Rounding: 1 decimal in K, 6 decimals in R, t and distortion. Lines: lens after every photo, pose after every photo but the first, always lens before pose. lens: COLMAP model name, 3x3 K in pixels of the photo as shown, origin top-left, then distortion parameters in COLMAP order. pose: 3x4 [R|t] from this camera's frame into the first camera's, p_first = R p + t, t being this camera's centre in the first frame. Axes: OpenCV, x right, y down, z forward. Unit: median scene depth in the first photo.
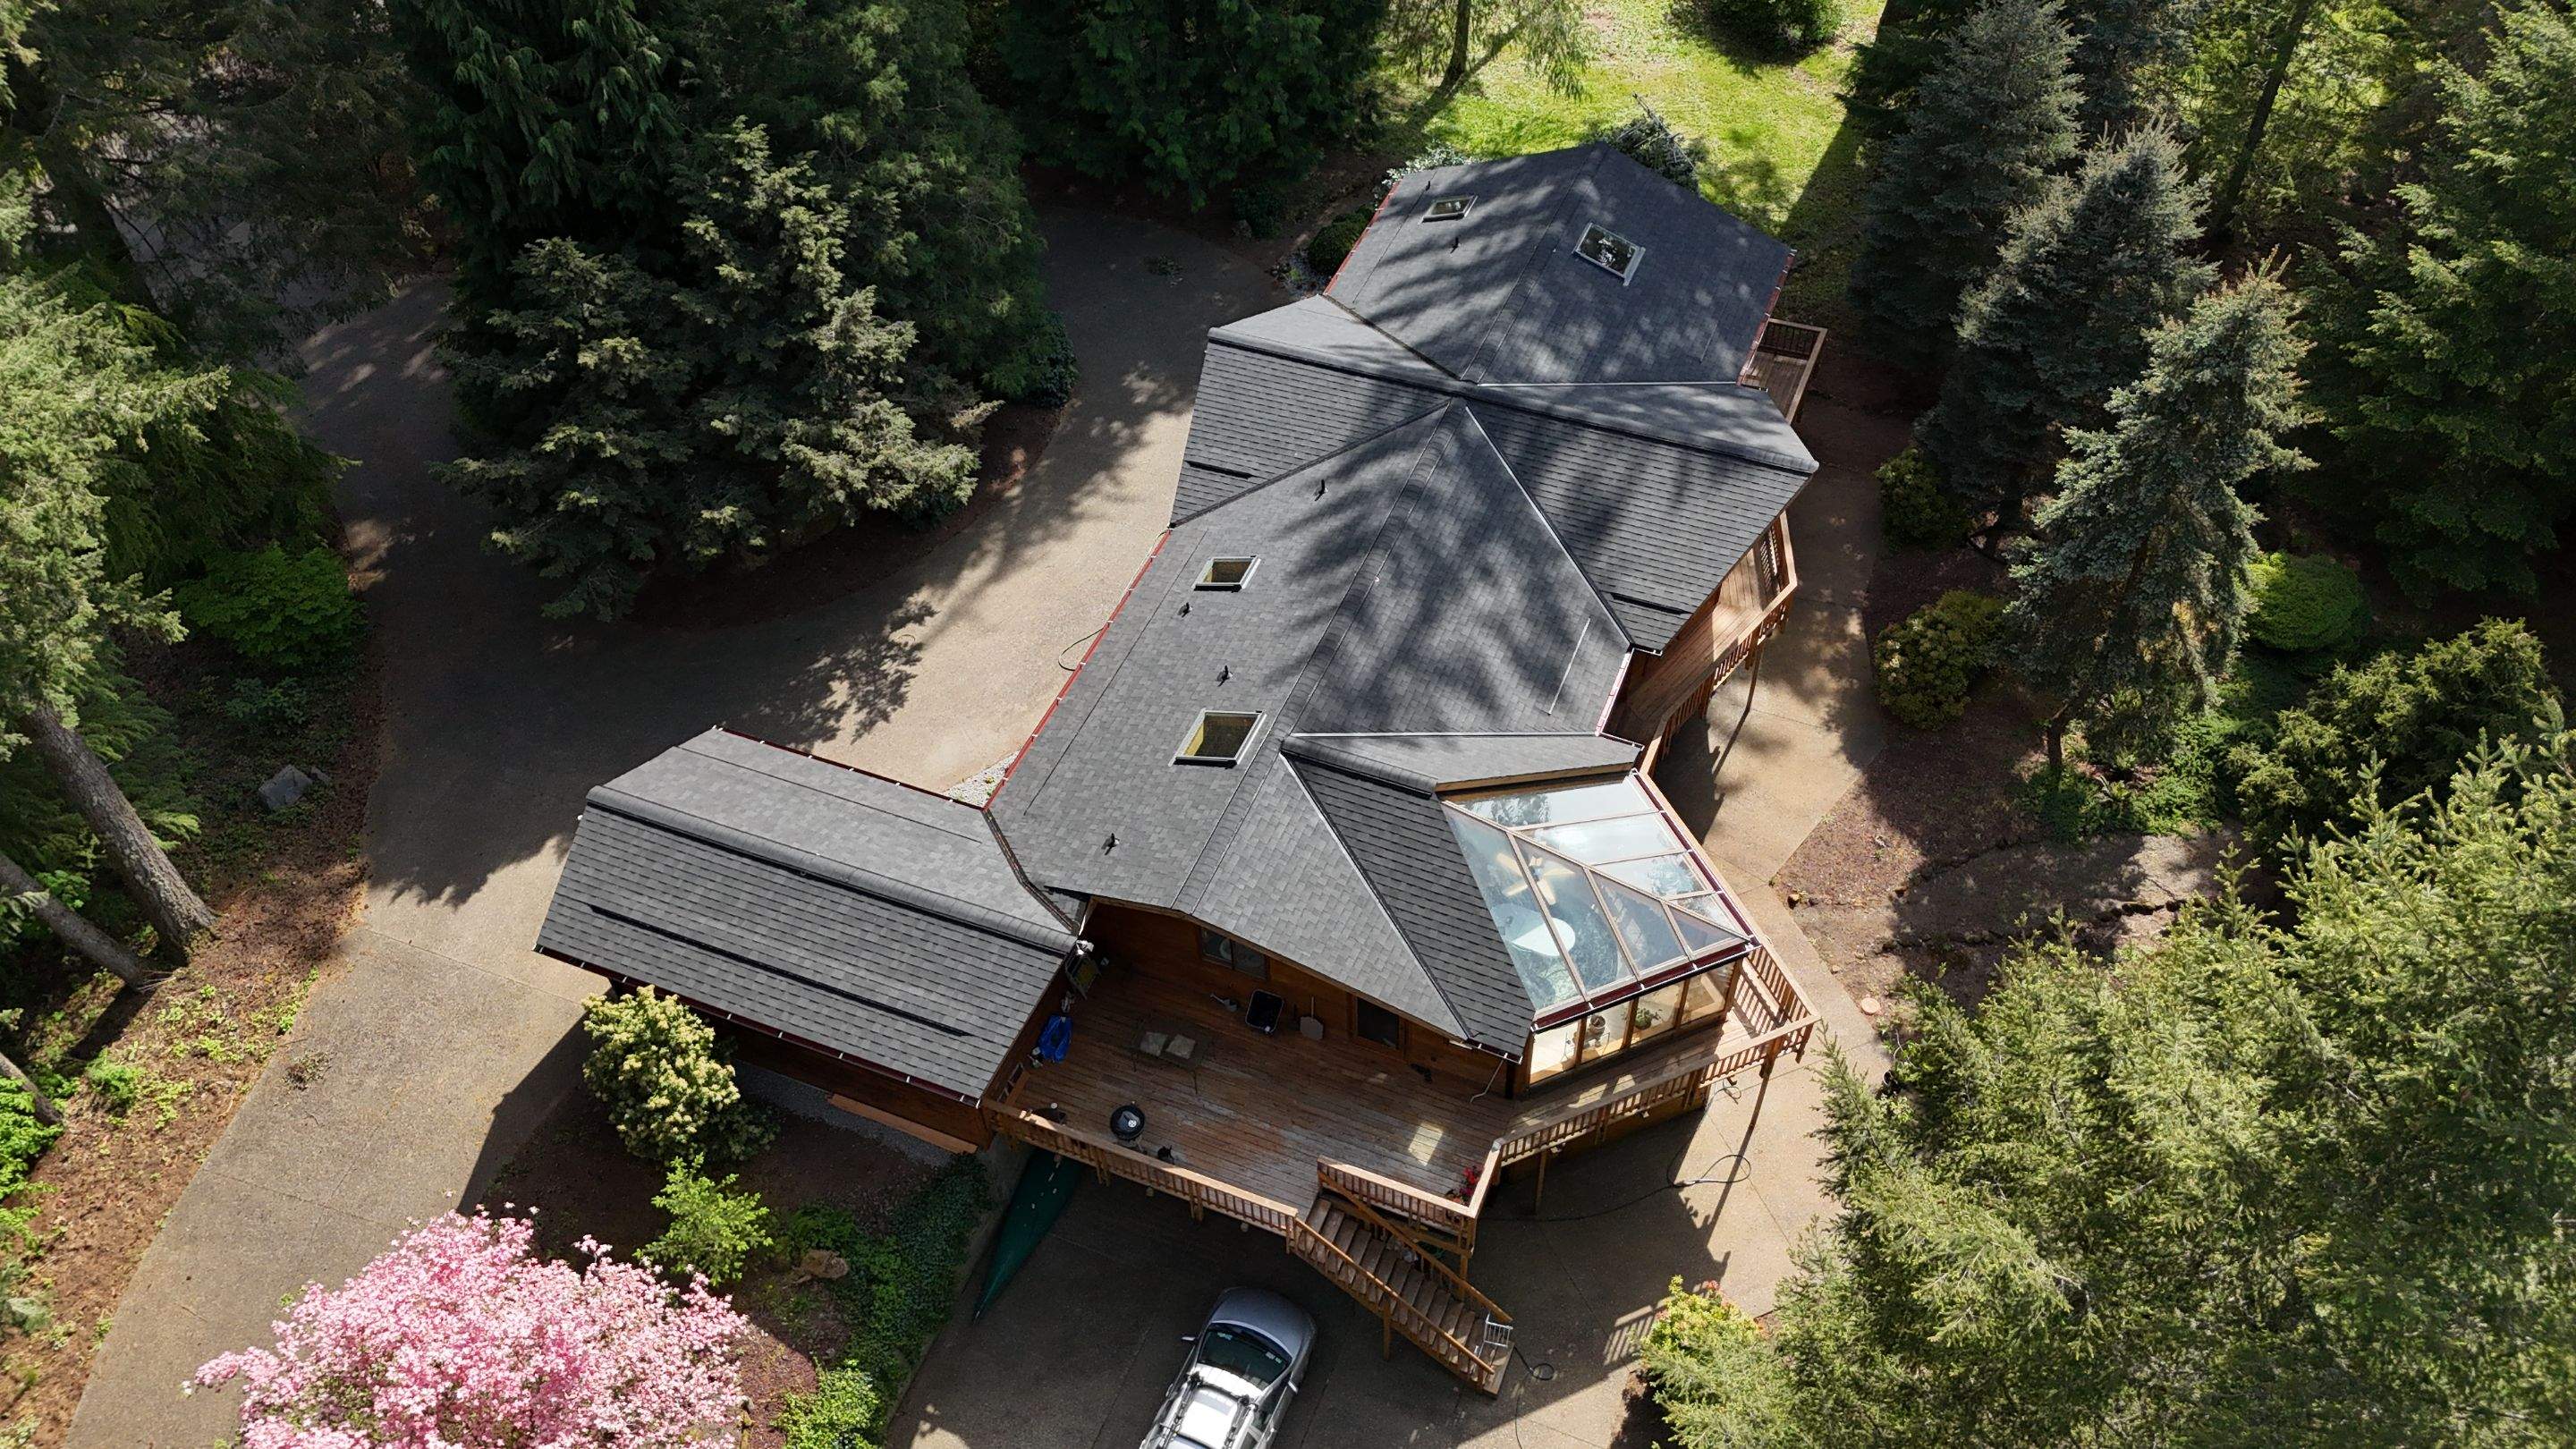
lens RADIAL K [[1846.7, 0, 1288.0], [0, 1846.7, 724.5], [0, 0, 1]] dist [-0.003246, 0.000071]
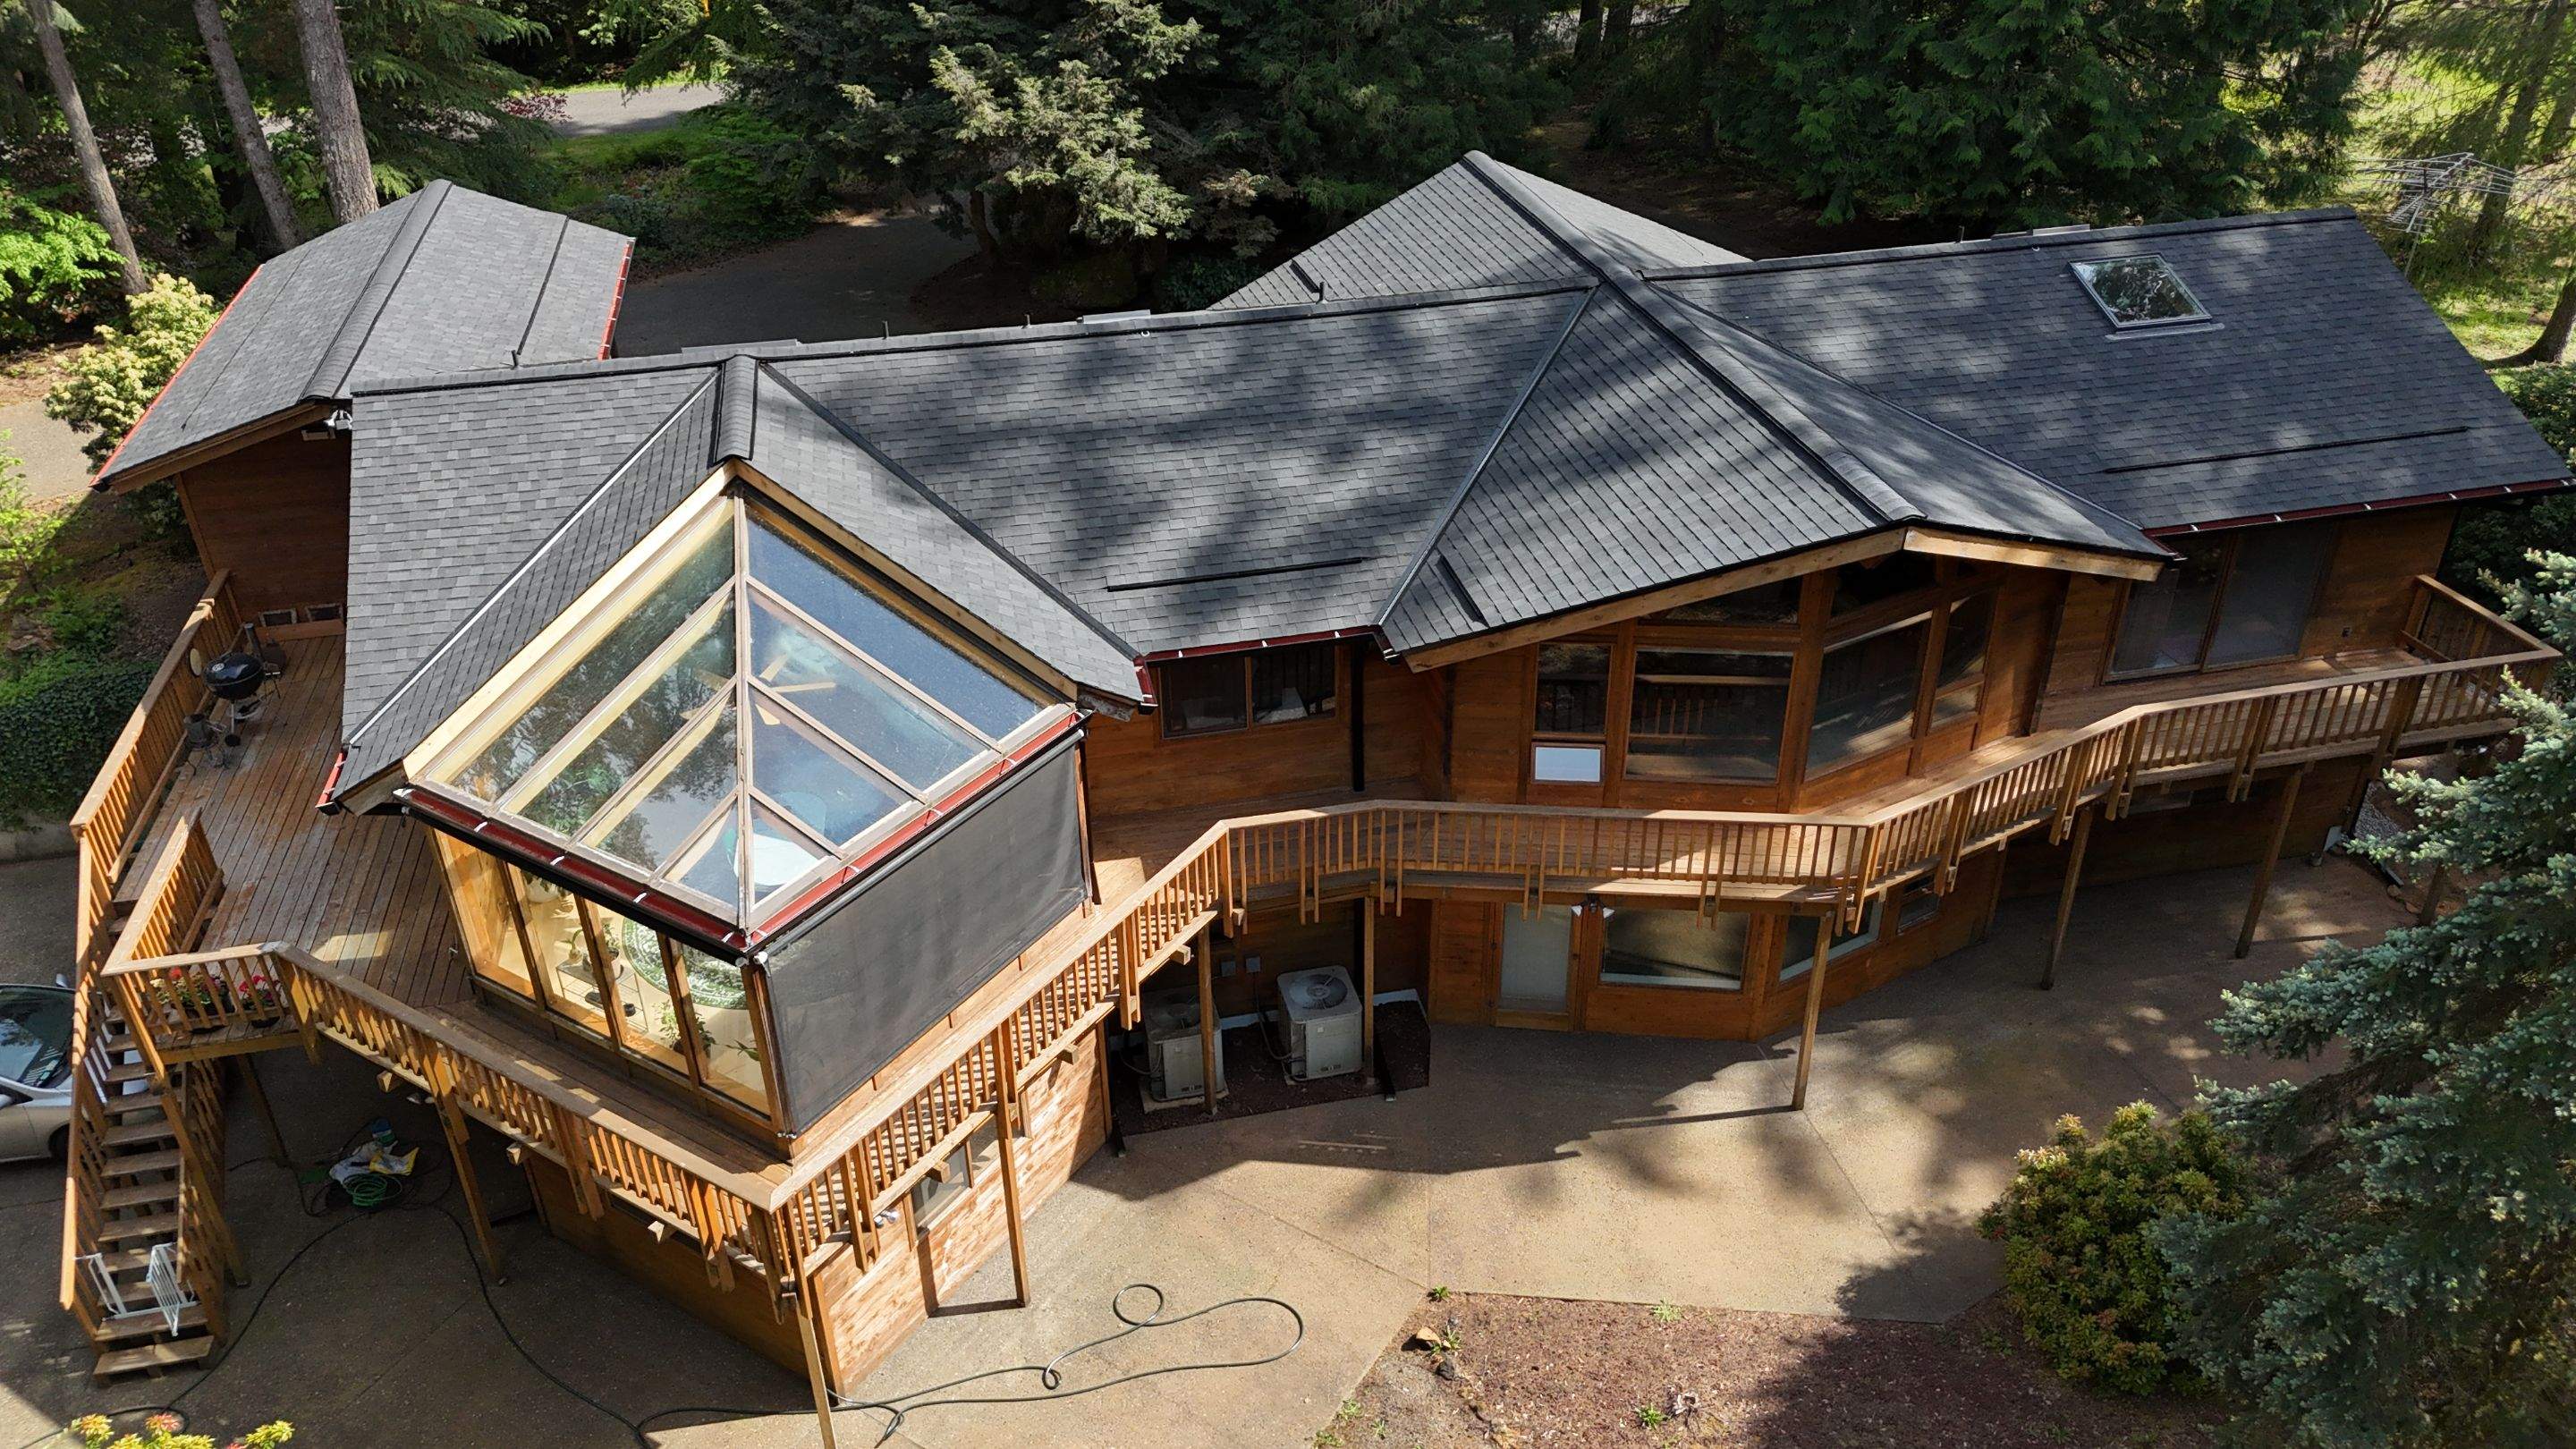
lens RADIAL K [[1846.7, 0, 1288.0], [0, 1846.7, 724.5], [0, 0, 1]] dist [-0.003246, 0.000071]
pose [[0.569007, 0.440791, -0.694214, 0.529359], [-0.610877, 0.791723, 0.002004, -0.008438], [0.550509, 0.422939, 0.719765, 0.627959]]
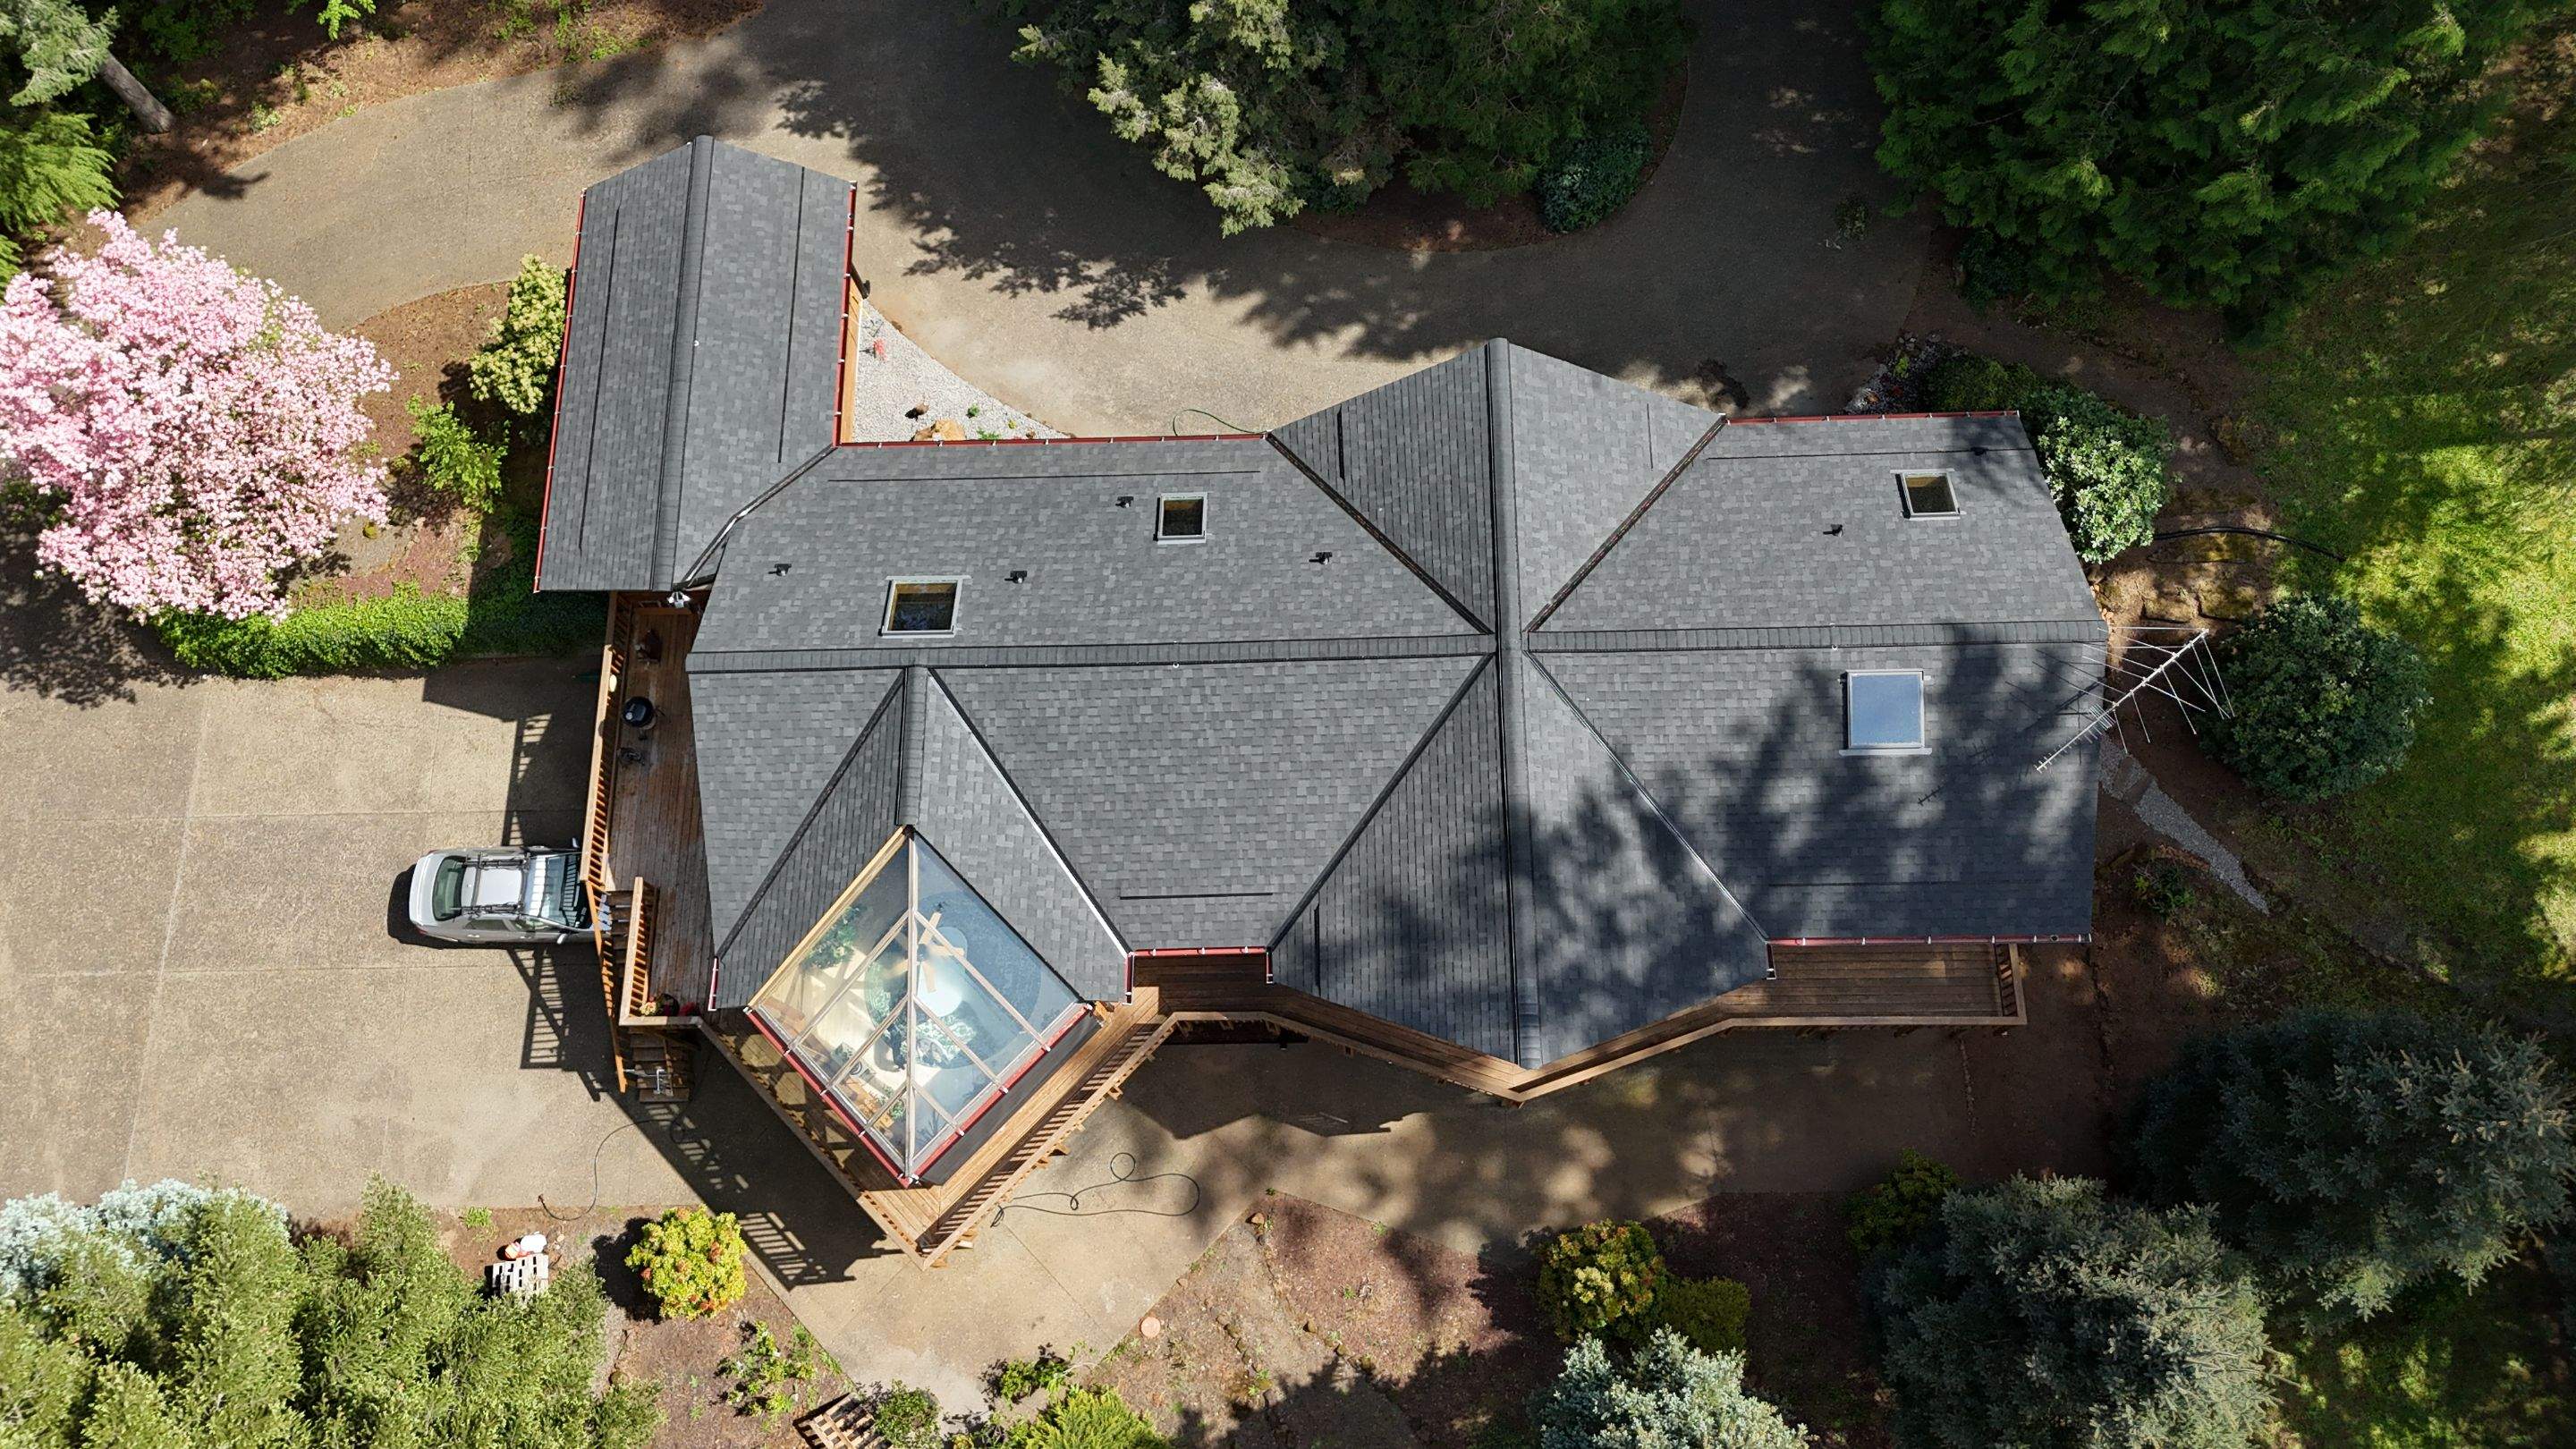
lens RADIAL K [[1846.7, 0, 1288.0], [0, 1846.7, 724.5], [0, 0, 1]] dist [-0.003246, 0.000071]
pose [[0.388152, 0.866583, -0.313644, 0.367826], [-0.673571, 0.499034, 0.545222, -0.575309], [0.628999, -0.000367, 0.777406, 0.320670]]
